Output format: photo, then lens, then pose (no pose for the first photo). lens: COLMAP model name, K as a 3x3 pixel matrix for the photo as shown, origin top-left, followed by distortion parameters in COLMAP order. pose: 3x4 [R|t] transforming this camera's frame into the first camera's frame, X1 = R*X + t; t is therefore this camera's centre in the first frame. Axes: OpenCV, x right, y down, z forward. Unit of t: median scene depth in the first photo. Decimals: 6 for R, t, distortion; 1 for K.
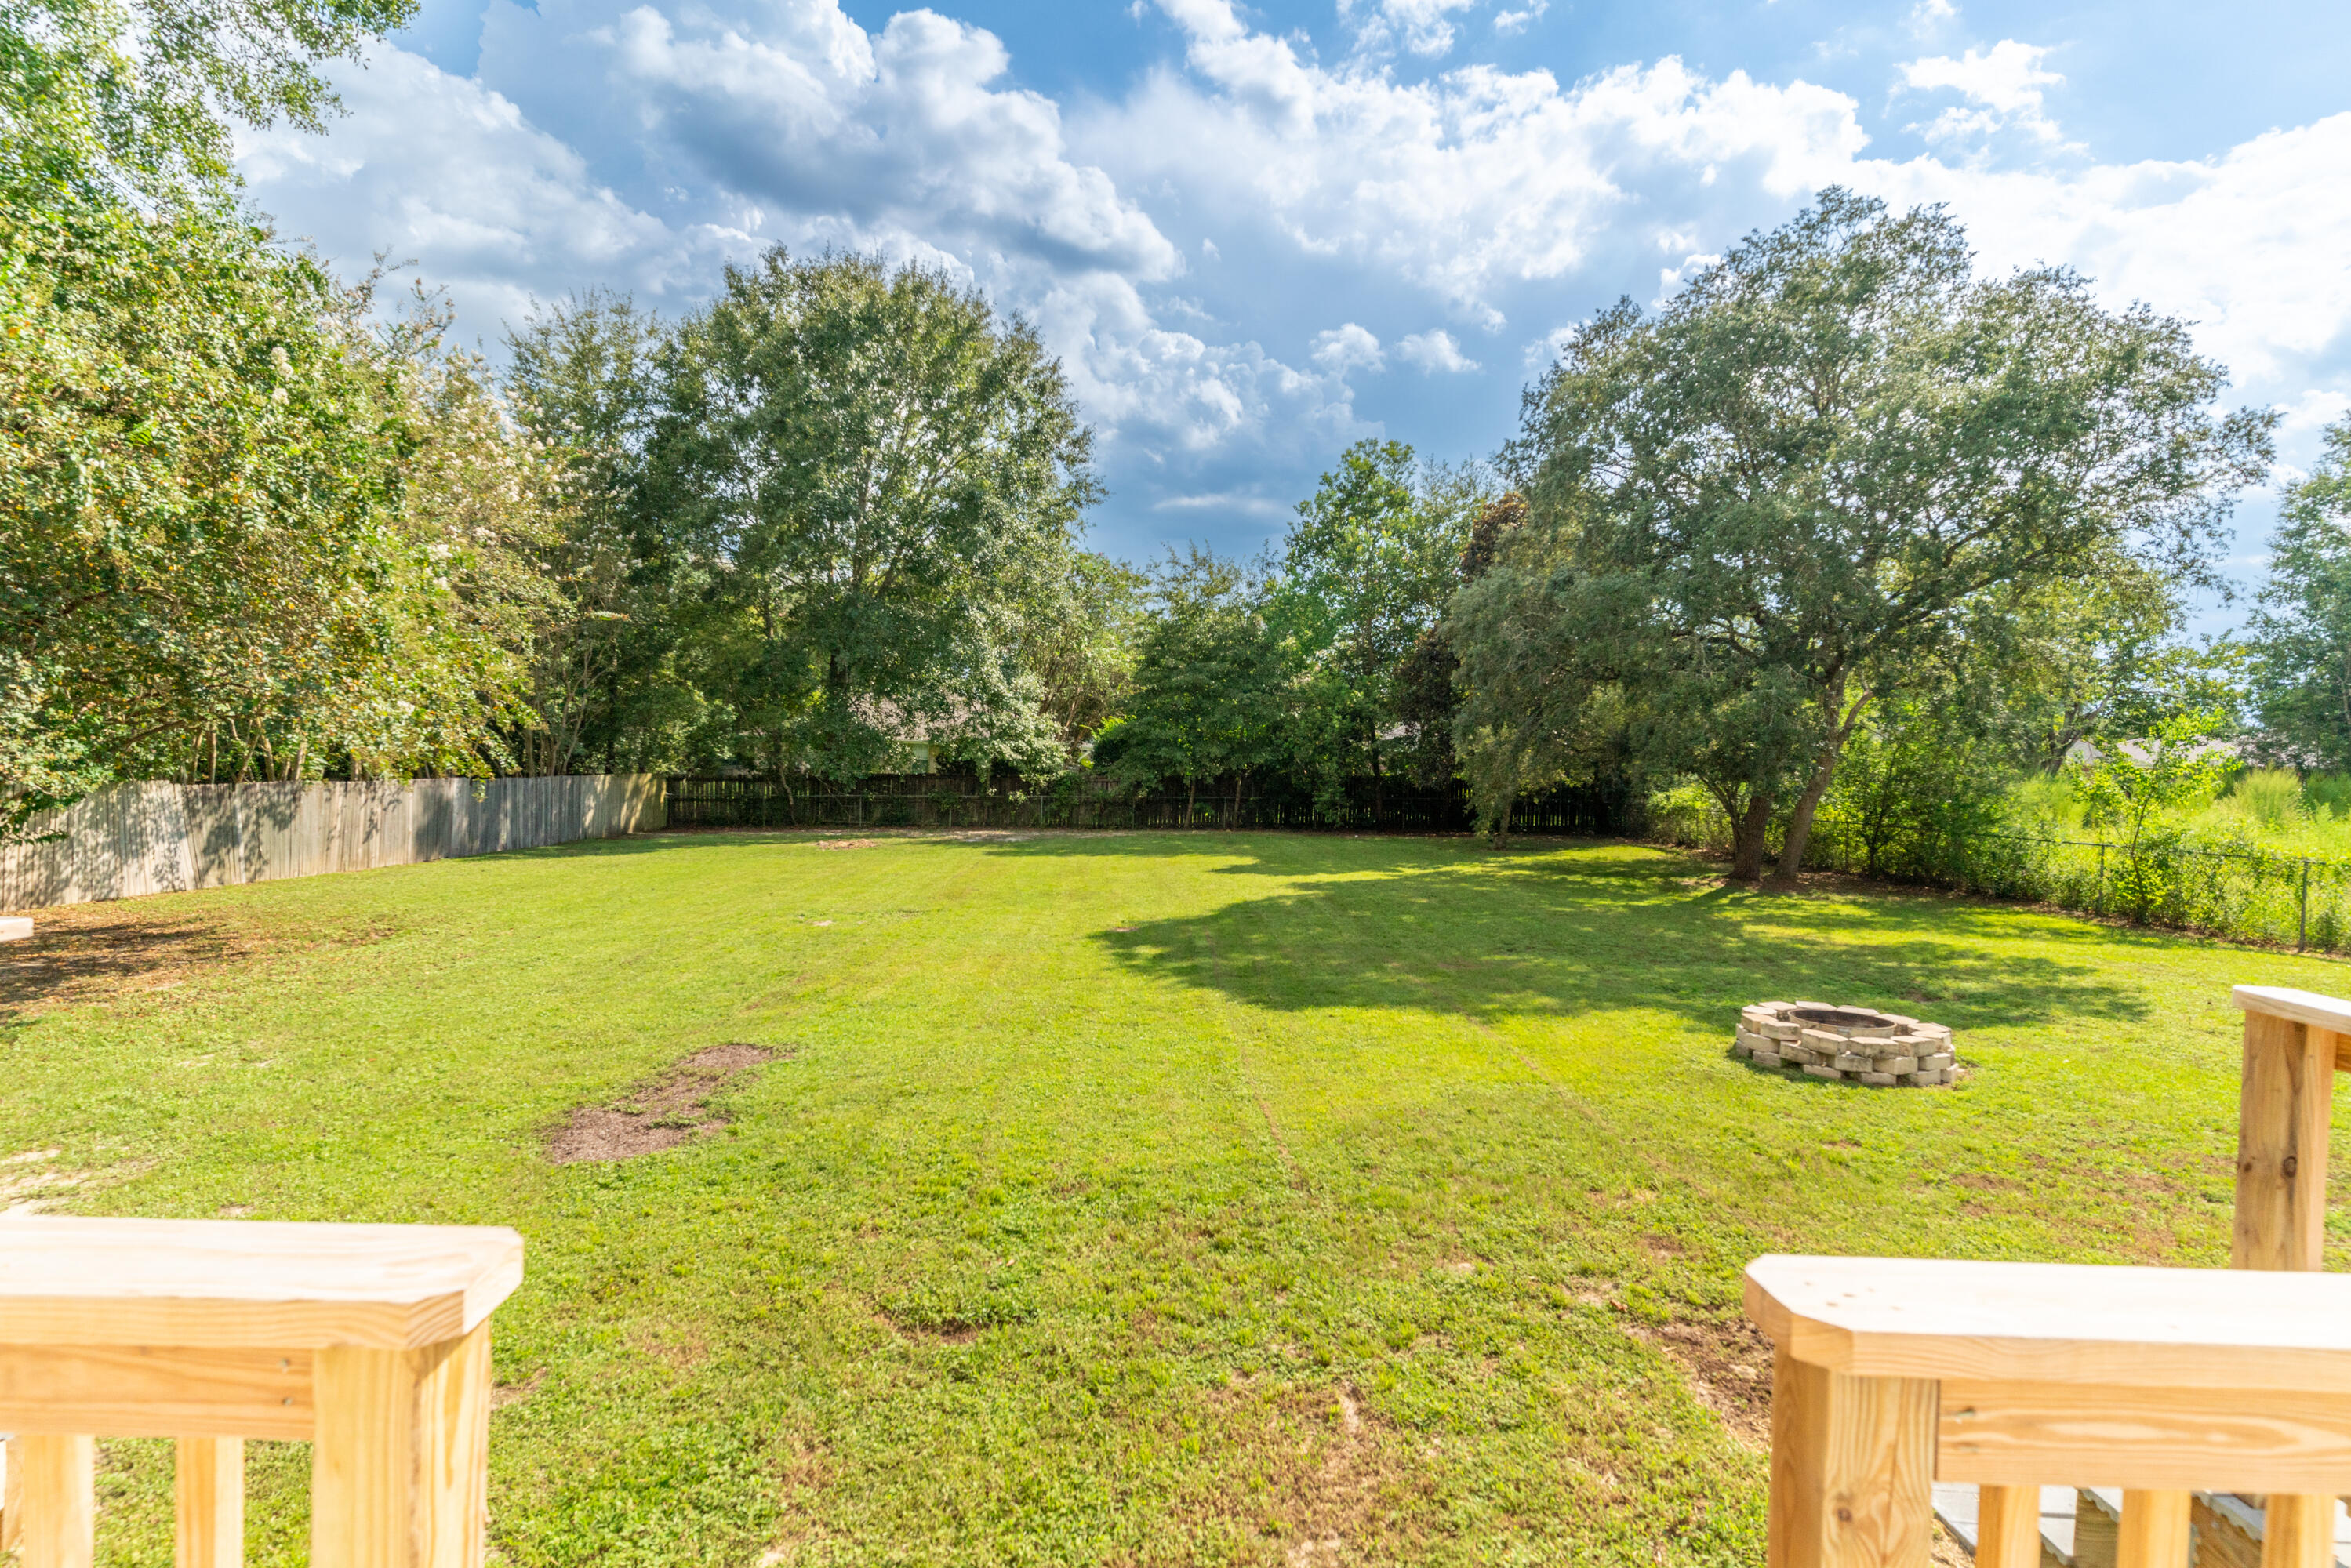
lens RADIAL K [[1159.2, 0, 1175.5], [0, 1159.2, 784.0], [0, 0, 1]] dist [-0.002078, -0.000304]
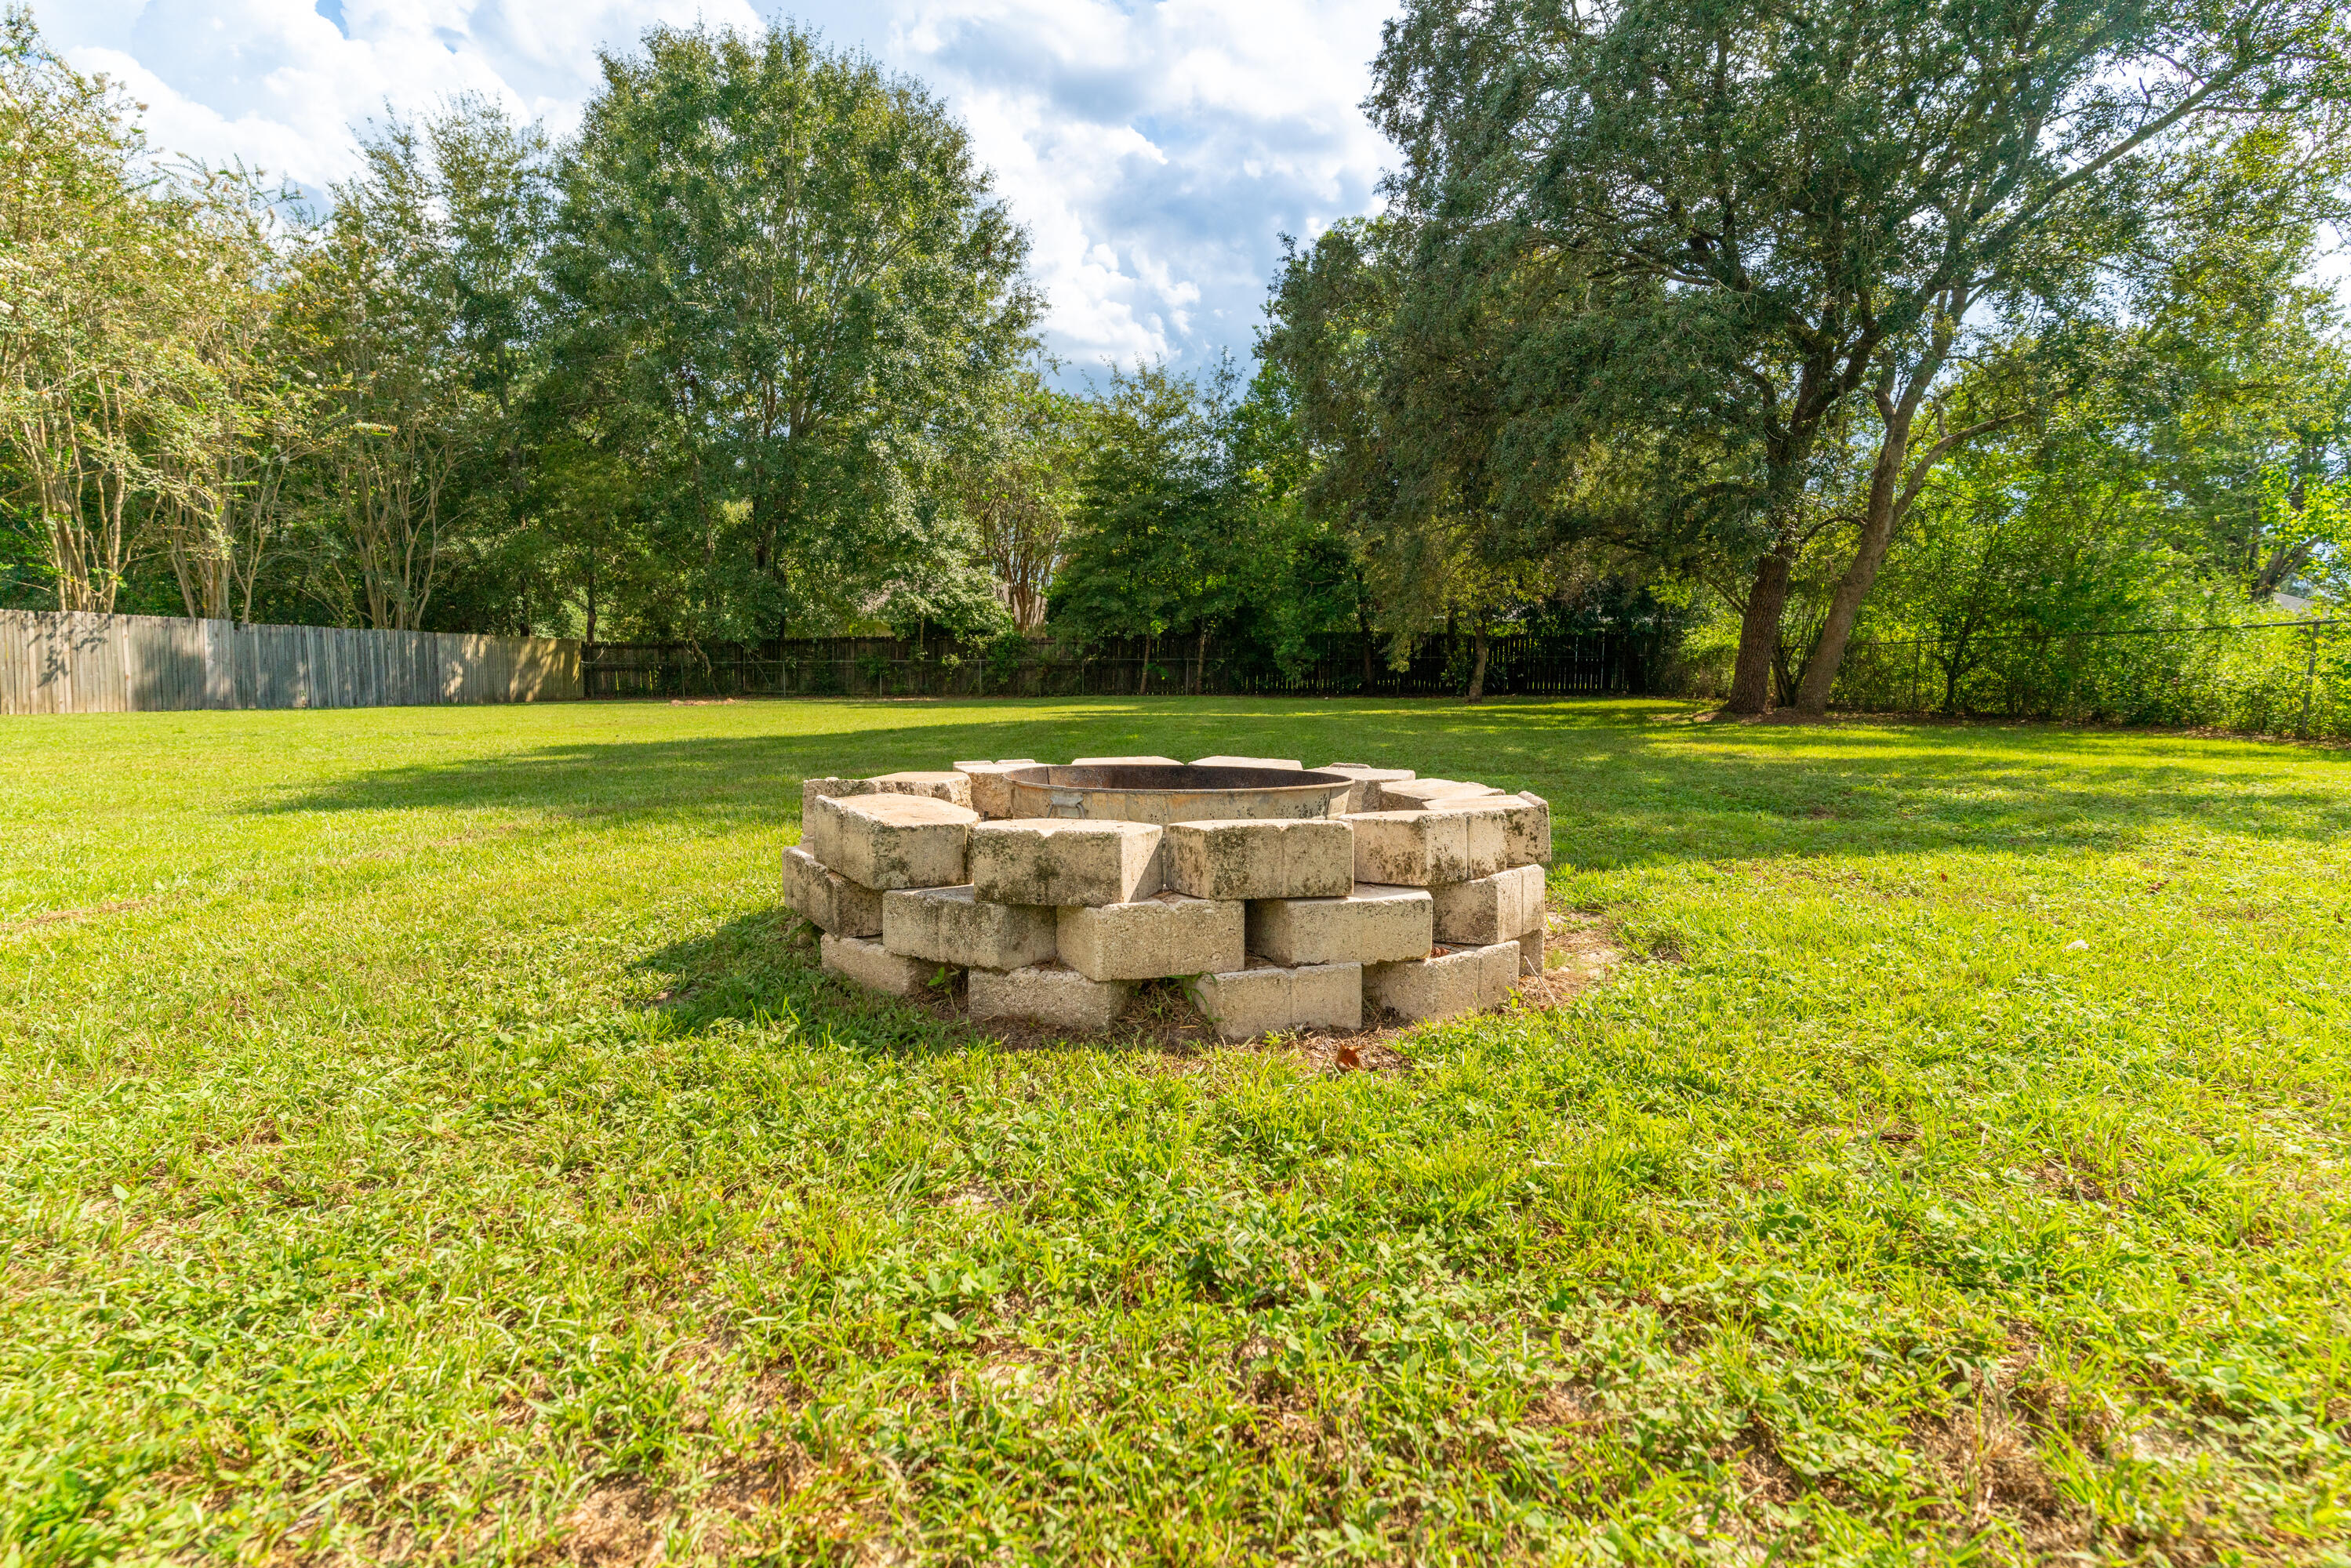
lens RADIAL K [[1110.4, 0, 1175.5], [0, 1110.4, 784.0], [0, 0, 1]] dist [0.001911, 0.000281]
pose [[0.992205, -0.003023, -0.124581, 0.147522], [0.012622, 0.997003, 0.076333, 0.044777], [0.123977, -0.077310, 0.989269, 0.180201]]
